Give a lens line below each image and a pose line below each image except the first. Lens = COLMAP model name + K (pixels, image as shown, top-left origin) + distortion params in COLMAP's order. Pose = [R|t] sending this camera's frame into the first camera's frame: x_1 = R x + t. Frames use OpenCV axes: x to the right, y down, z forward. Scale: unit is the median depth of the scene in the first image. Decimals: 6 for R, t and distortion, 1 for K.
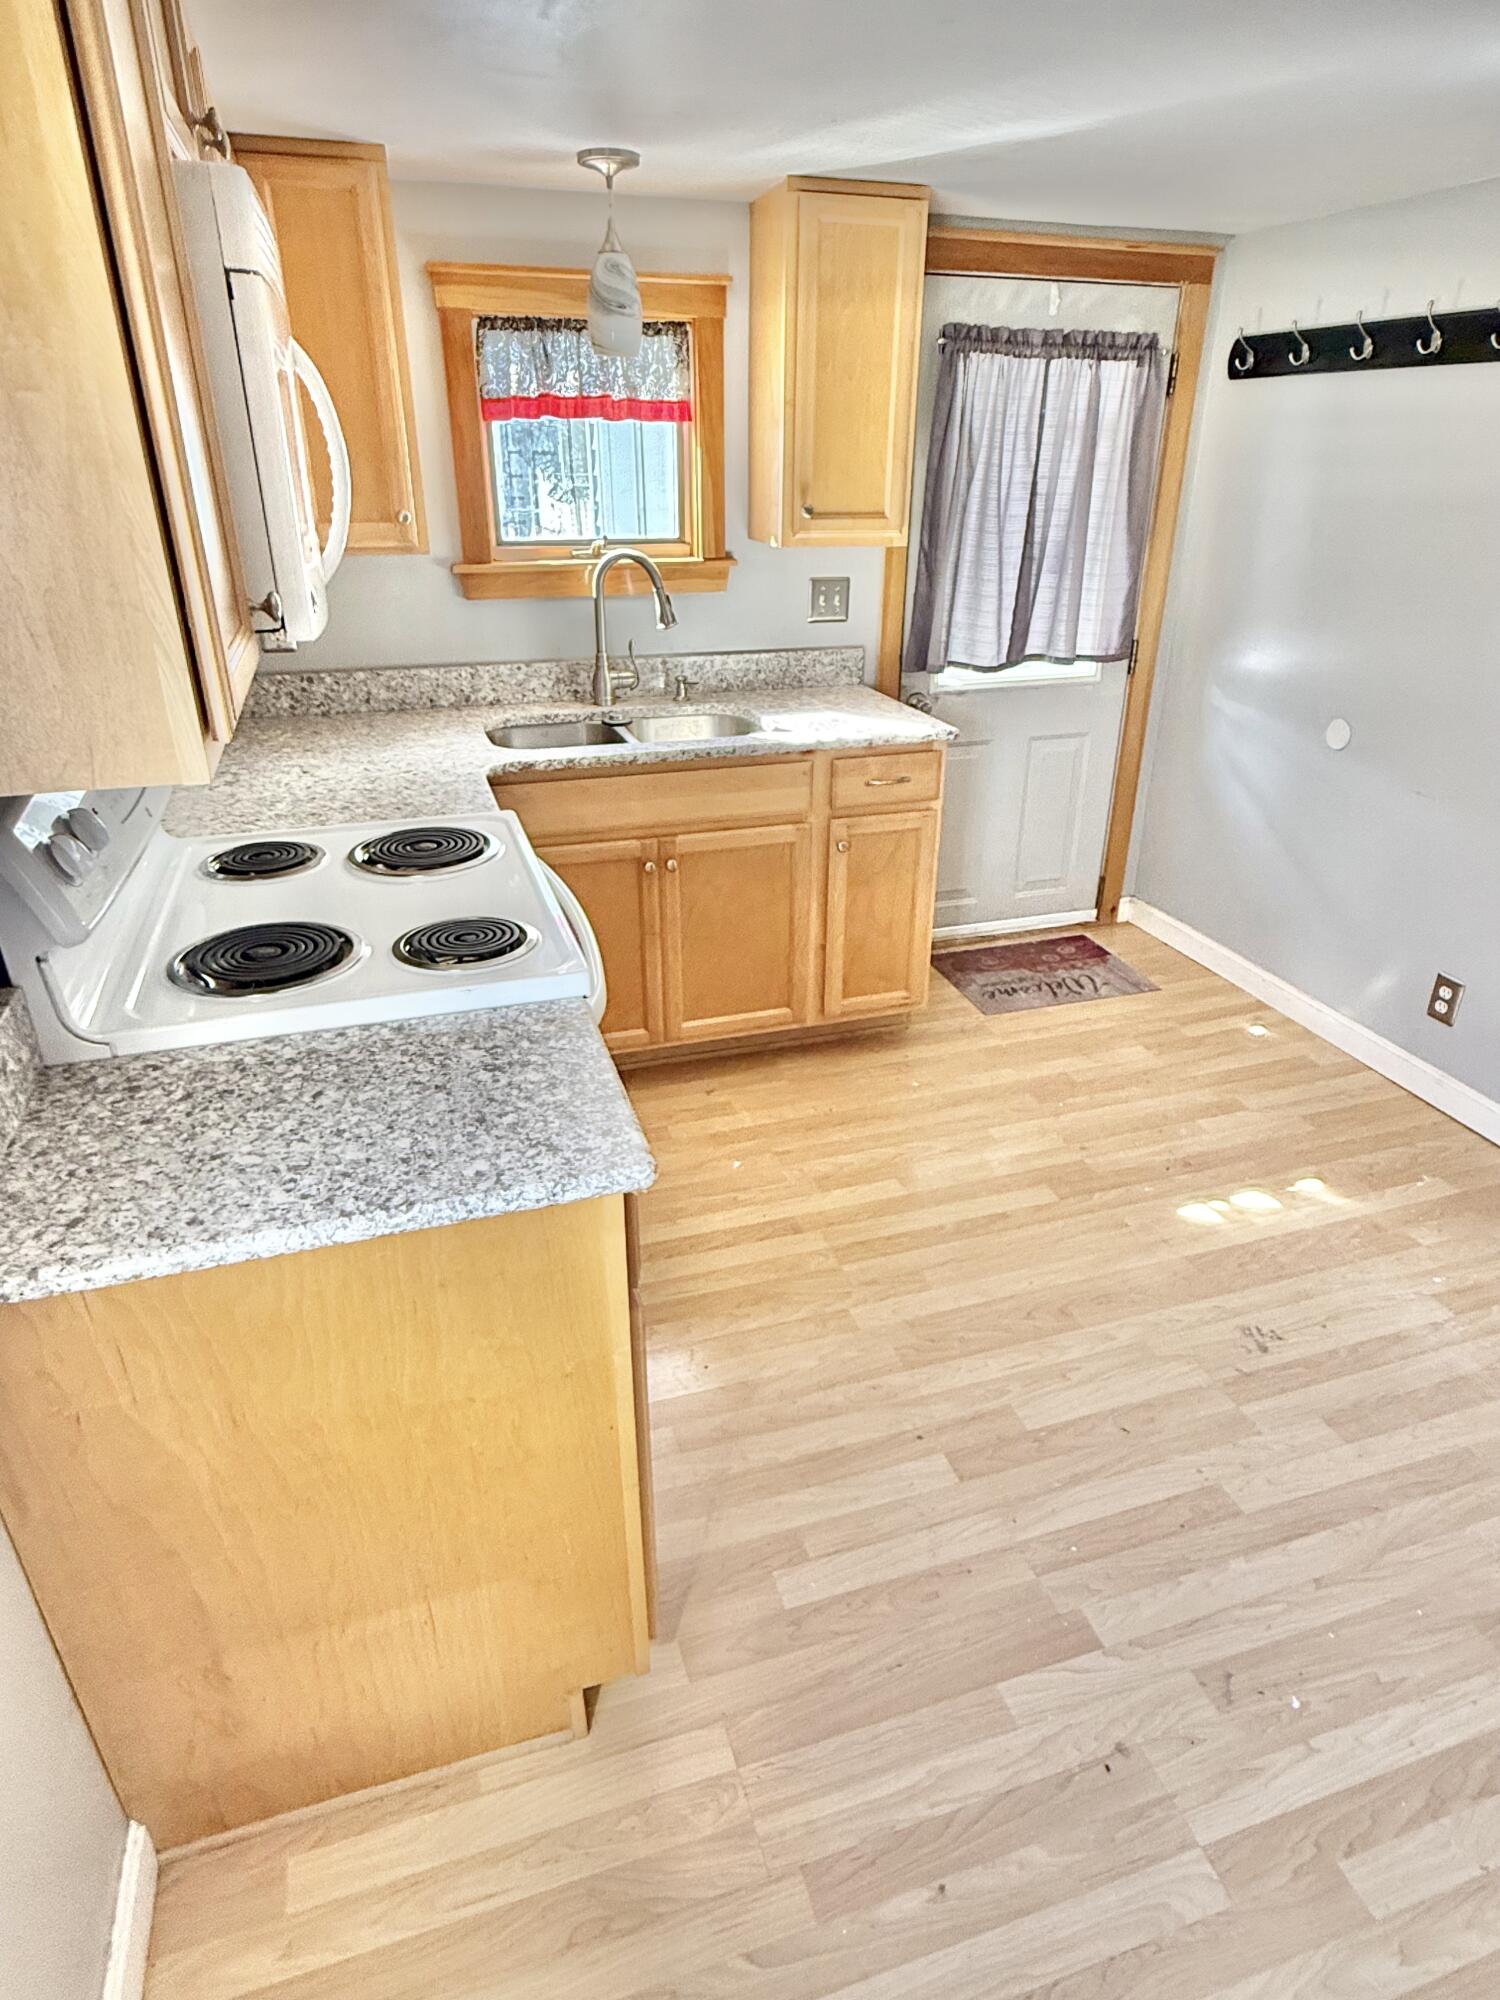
lens RADIAL K [[1133.8, 0, 754.5], [0, 1133.8, 1000.3], [0, 0, 1]] dist [0.001054, -0.000541]
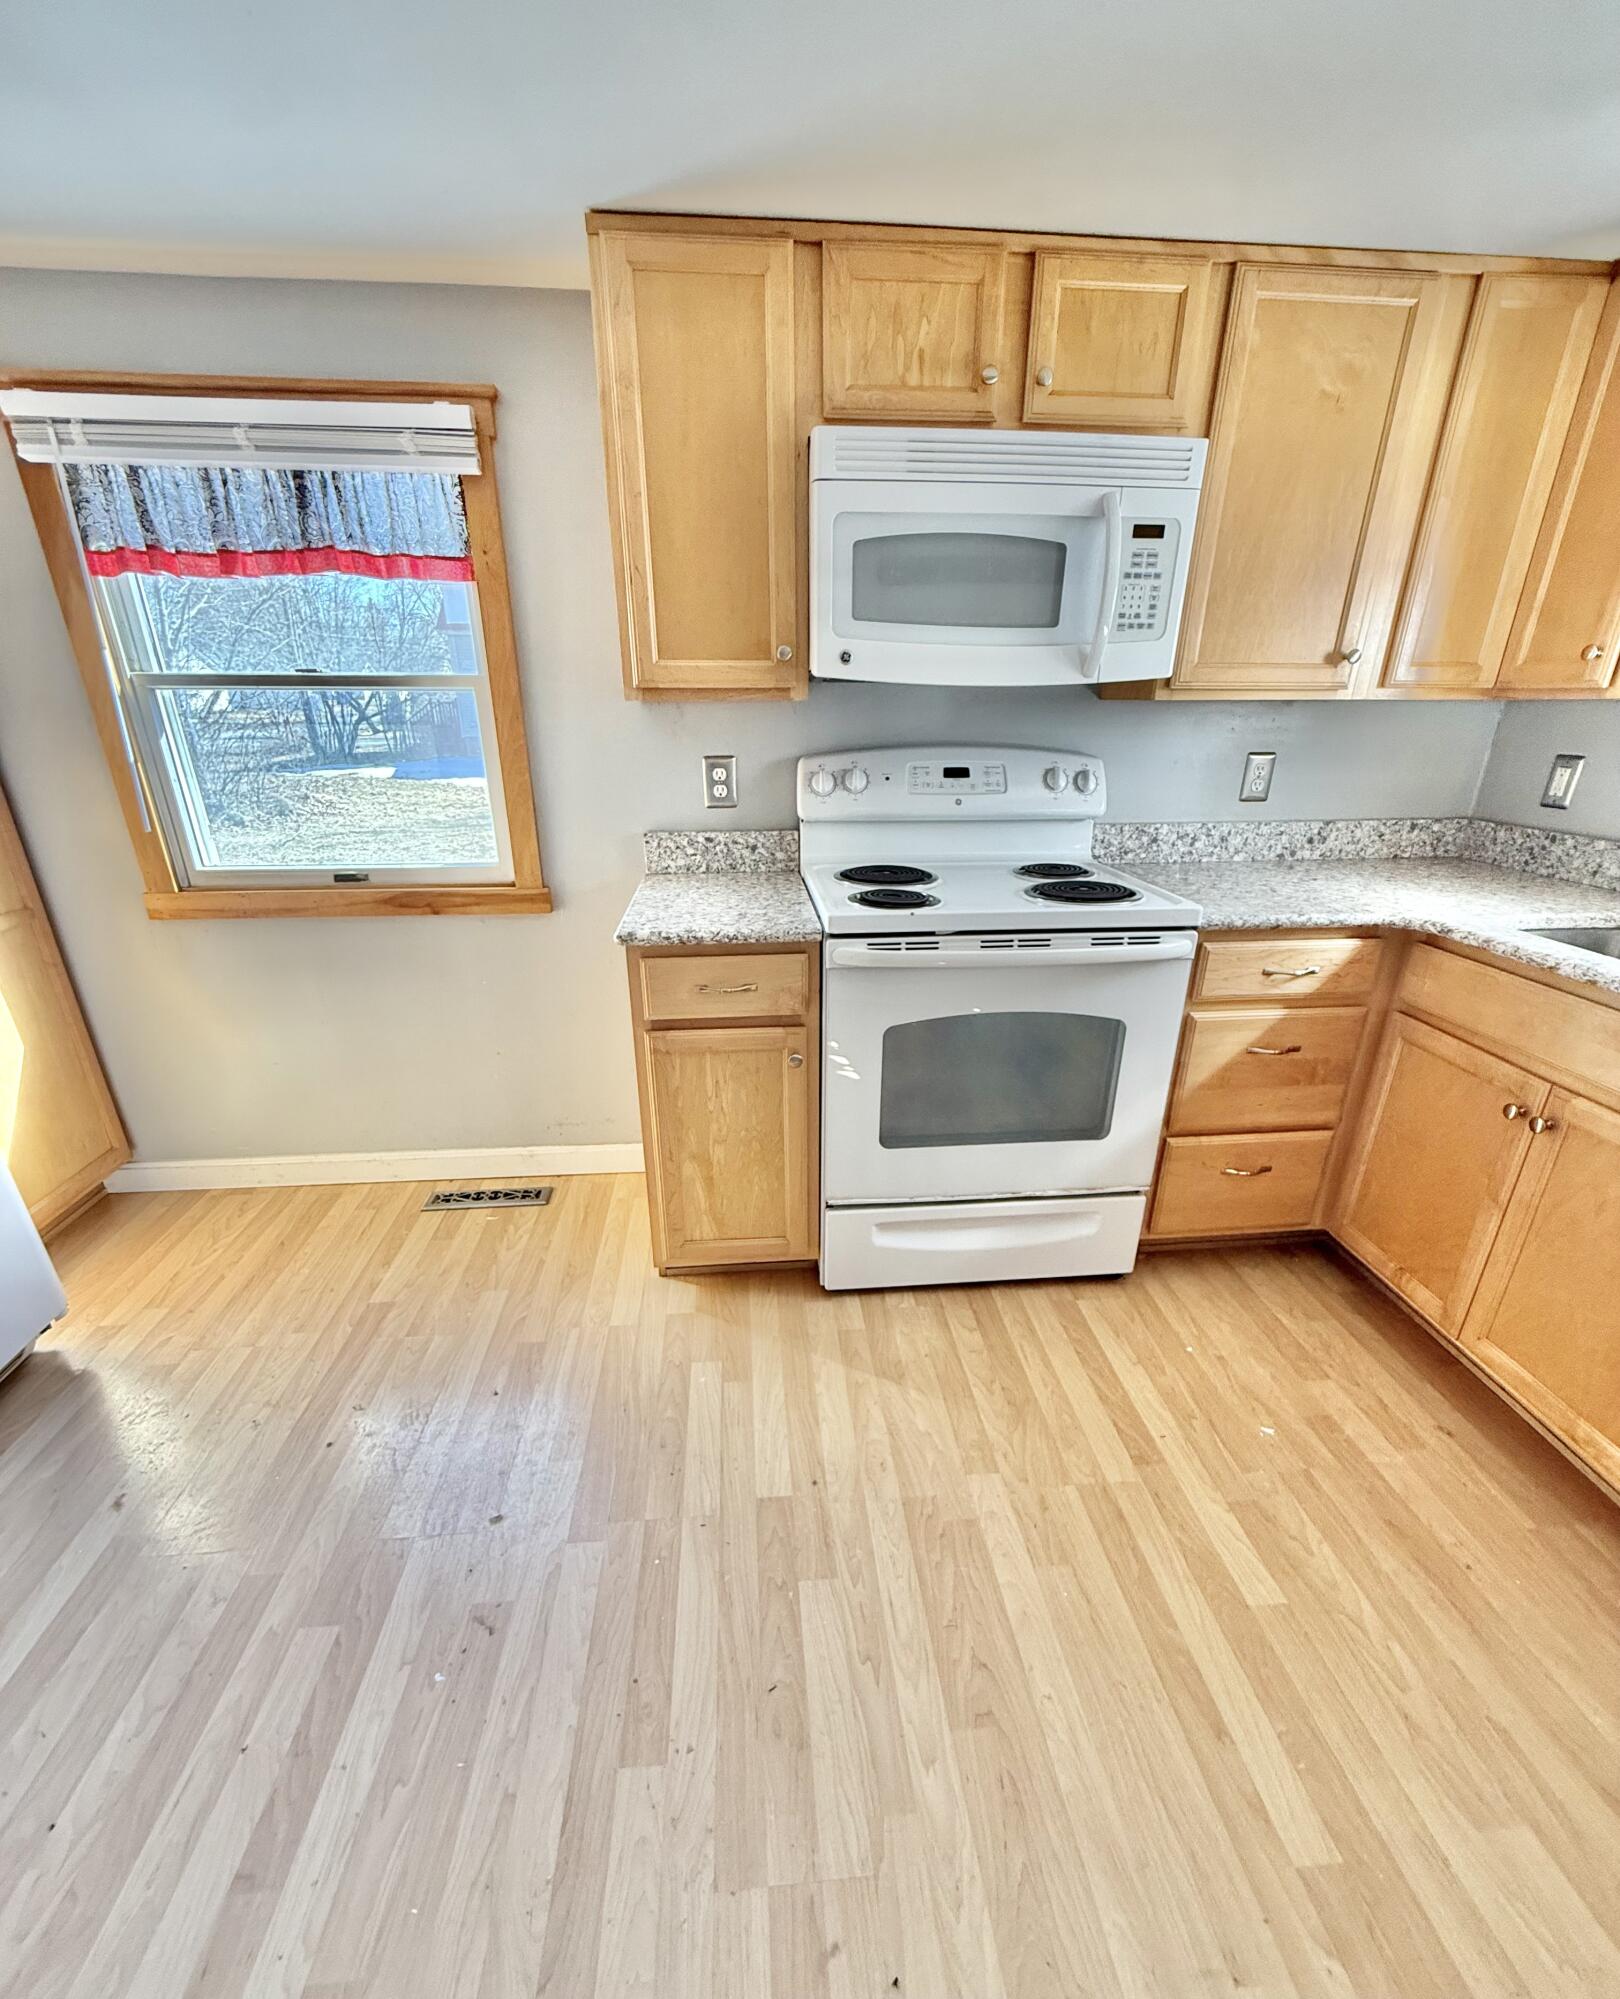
lens RADIAL K [[858.7, 0, 809.7], [0, 858.7, 1077.7], [0, 0, 1]] dist [0.000557, -0.000389]
pose [[-0.227732, 0.383198, -0.895152, 0.529289], [-0.428992, 0.785796, 0.445523, -0.194351], [0.874130, 0.485473, -0.014562, 0.610421]]
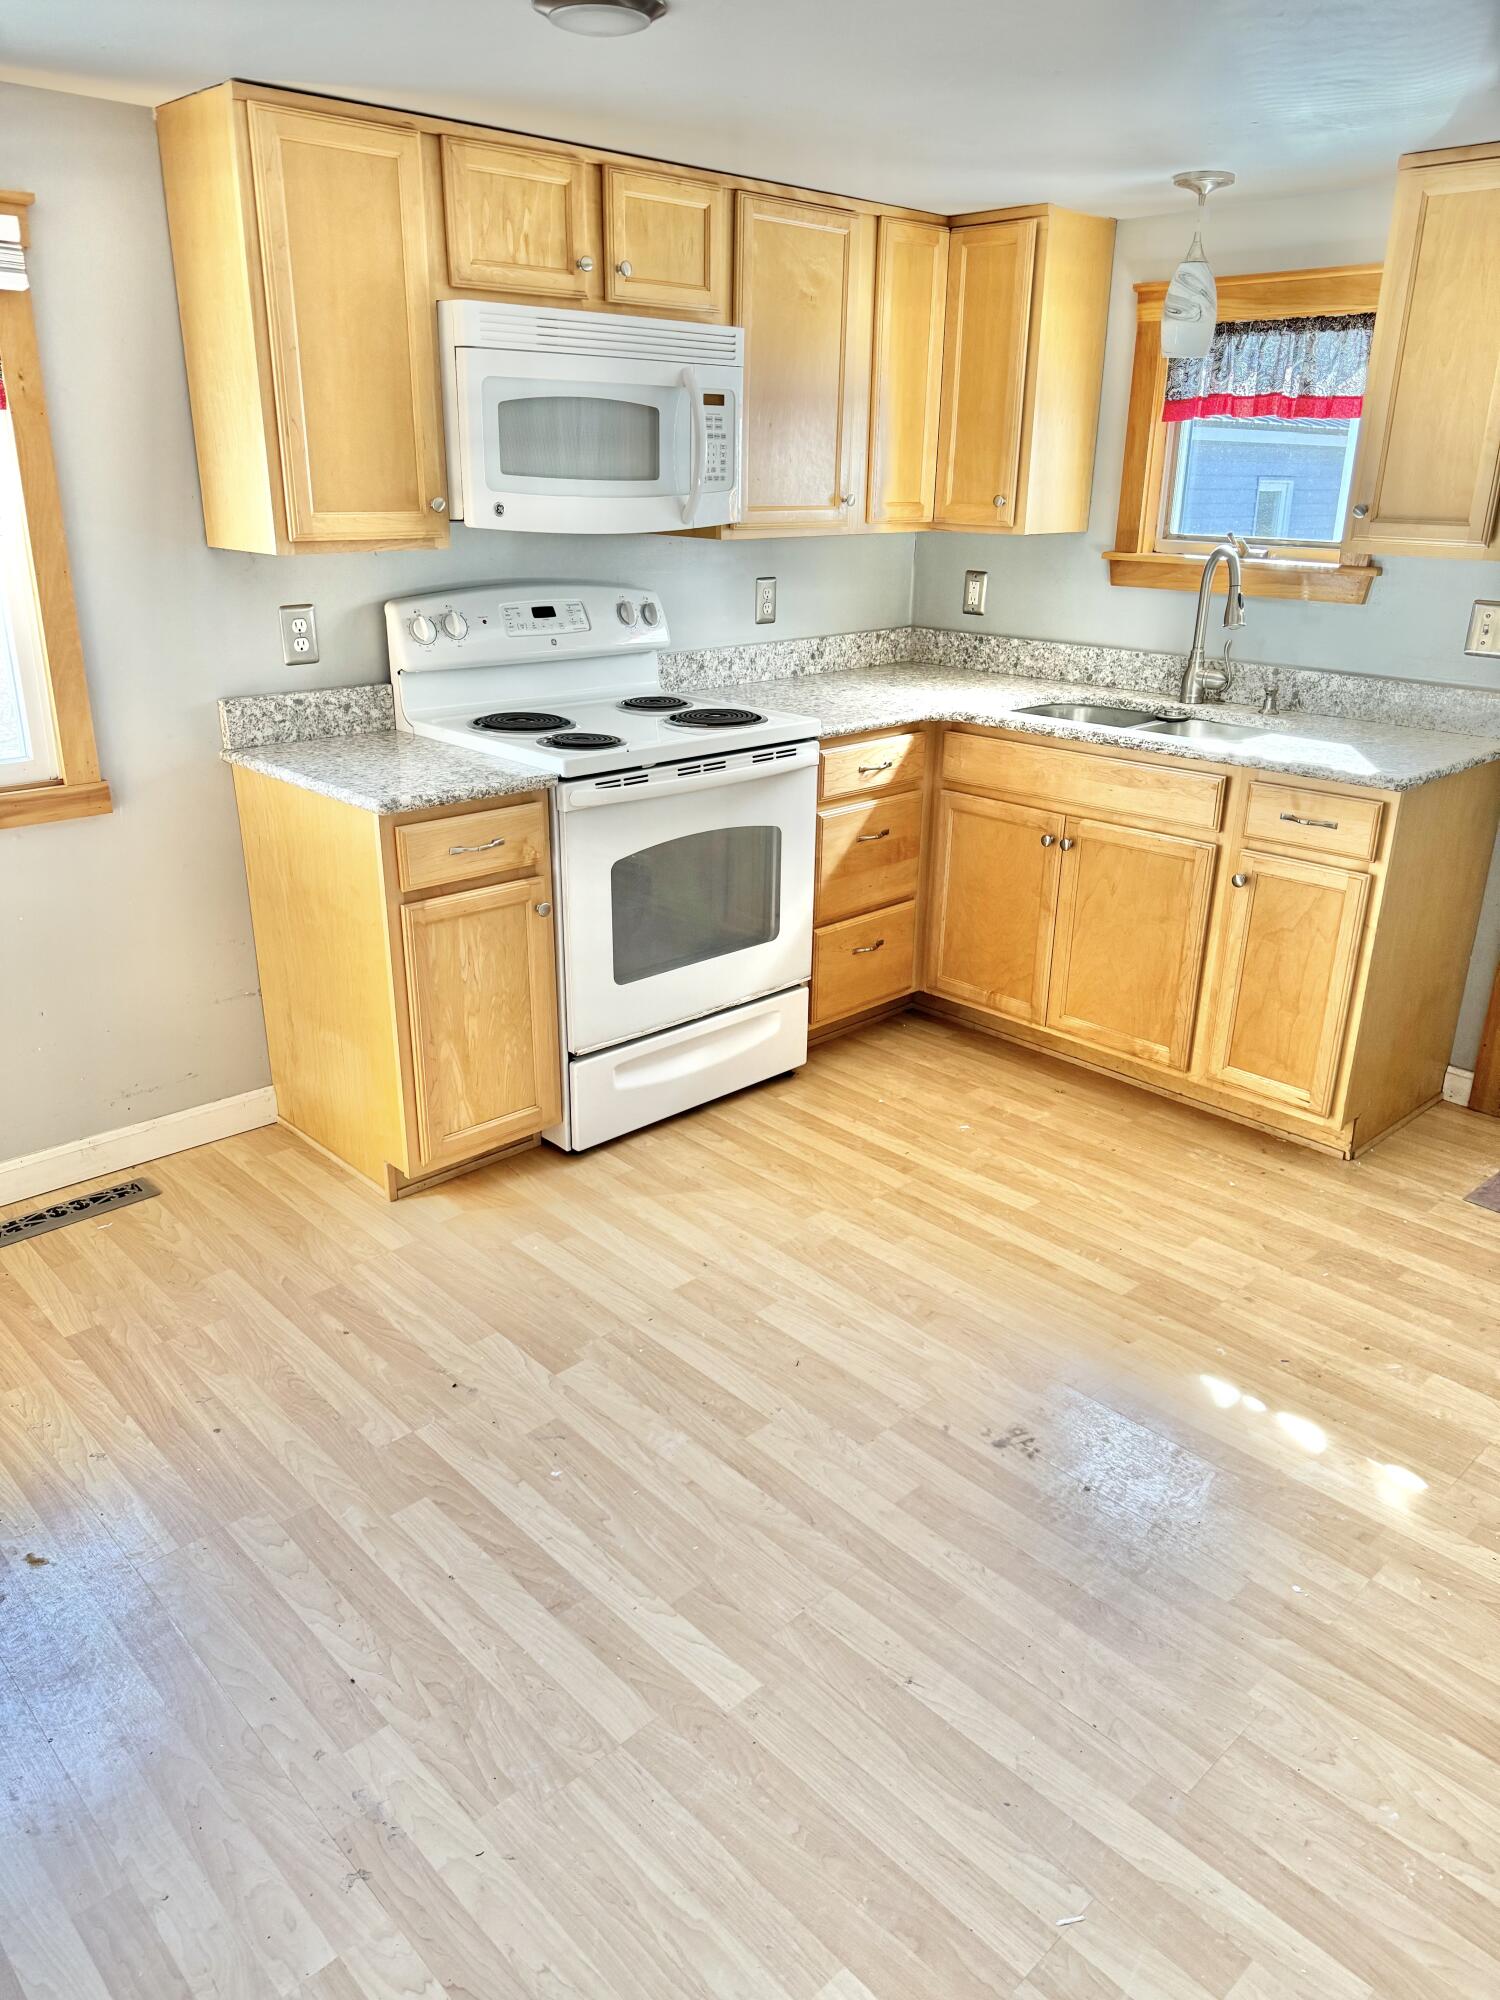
lens RADIAL K [[1416.3, 0, 746.4], [0, 1416.3, 996.5], [0, 0, 1]] dist [0.061781, -0.050797]
pose [[0.430037, 0.319150, -0.844518, 0.951852], [-0.406113, 0.903831, 0.134768, -0.052749], [0.806313, 0.285015, 0.518292, 0.157549]]
